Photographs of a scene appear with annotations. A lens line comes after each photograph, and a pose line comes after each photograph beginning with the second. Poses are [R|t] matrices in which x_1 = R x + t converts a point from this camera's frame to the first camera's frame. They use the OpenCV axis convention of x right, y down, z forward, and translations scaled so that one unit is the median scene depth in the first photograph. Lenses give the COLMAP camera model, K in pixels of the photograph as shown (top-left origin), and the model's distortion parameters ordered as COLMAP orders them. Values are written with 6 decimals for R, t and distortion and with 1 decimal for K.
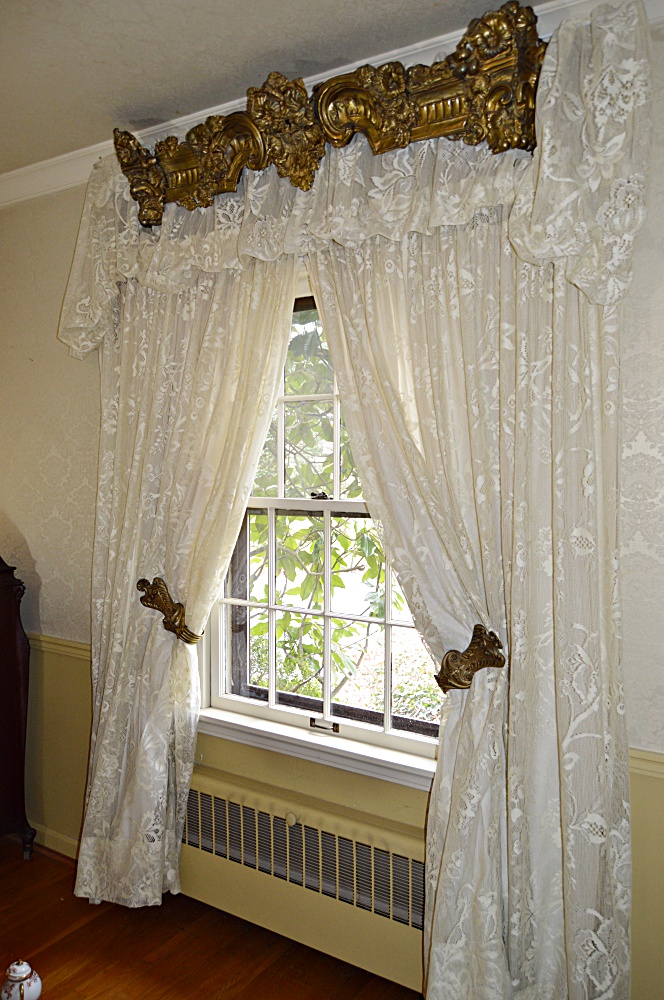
lens RADIAL K [[777.4, 0, 347.0], [0, 777.4, 499.1], [0, 0, 1]] dist [0.005040, -0.001232]
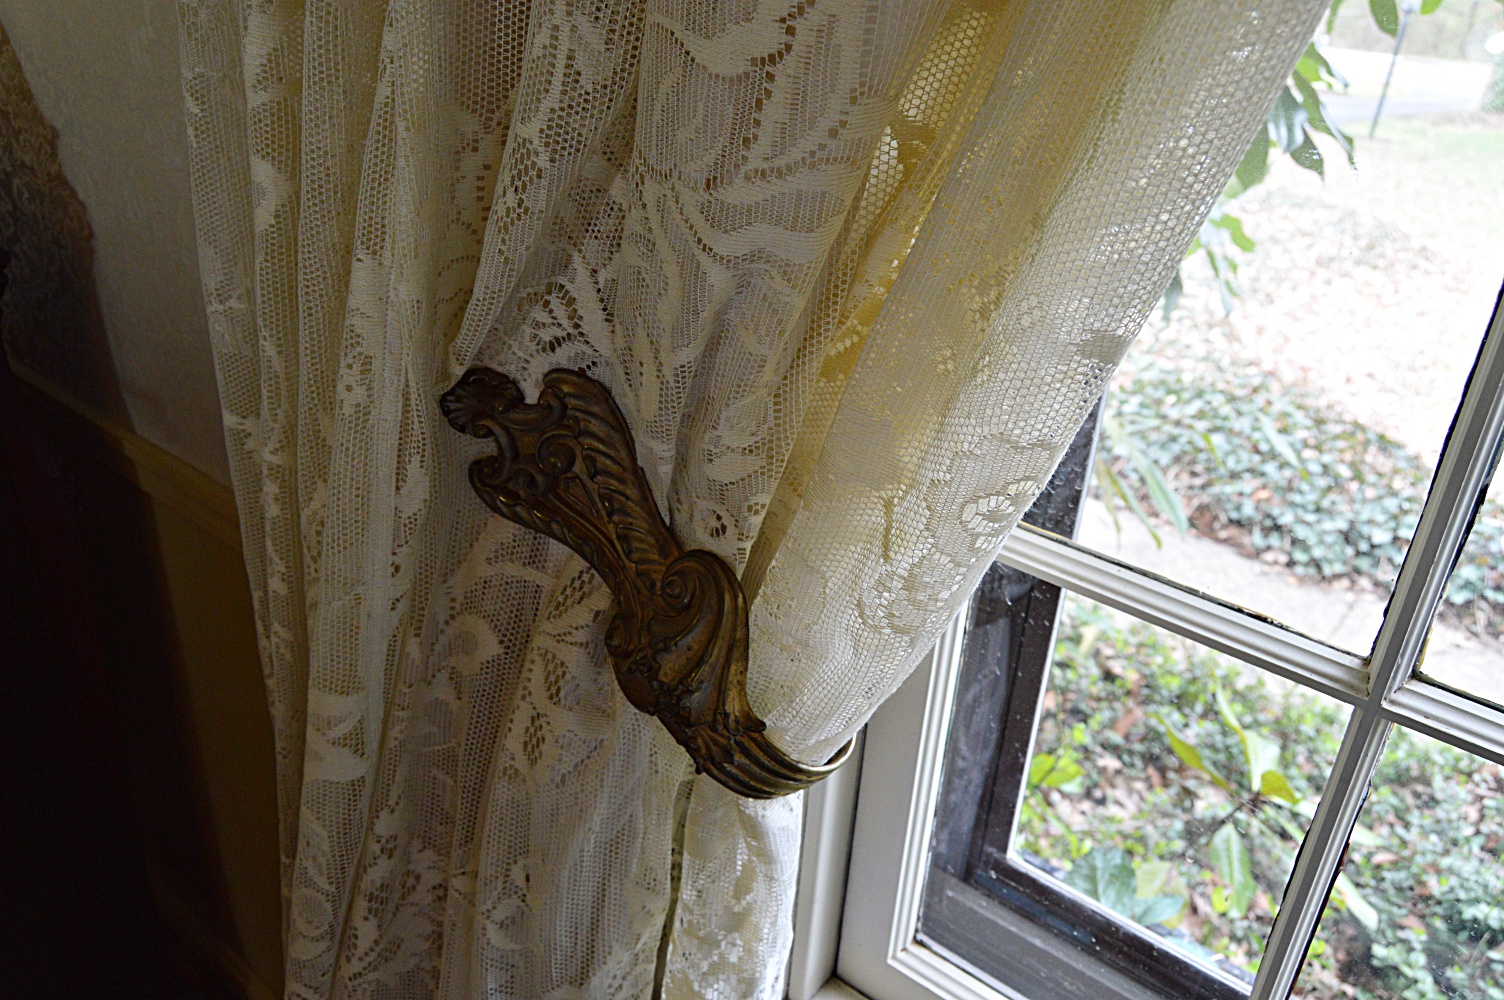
lens RADIAL K [[1169.2, 0, 751.8], [0, 1169.2, 481.3], [0, 0, 1]] dist [0.005040, -0.001232]
pose [[0.989735, 0.109780, -0.091506, -0.184819], [-0.063602, 0.911719, 0.405861, 0.025360], [0.127983, -0.395875, 0.909342, 0.787420]]
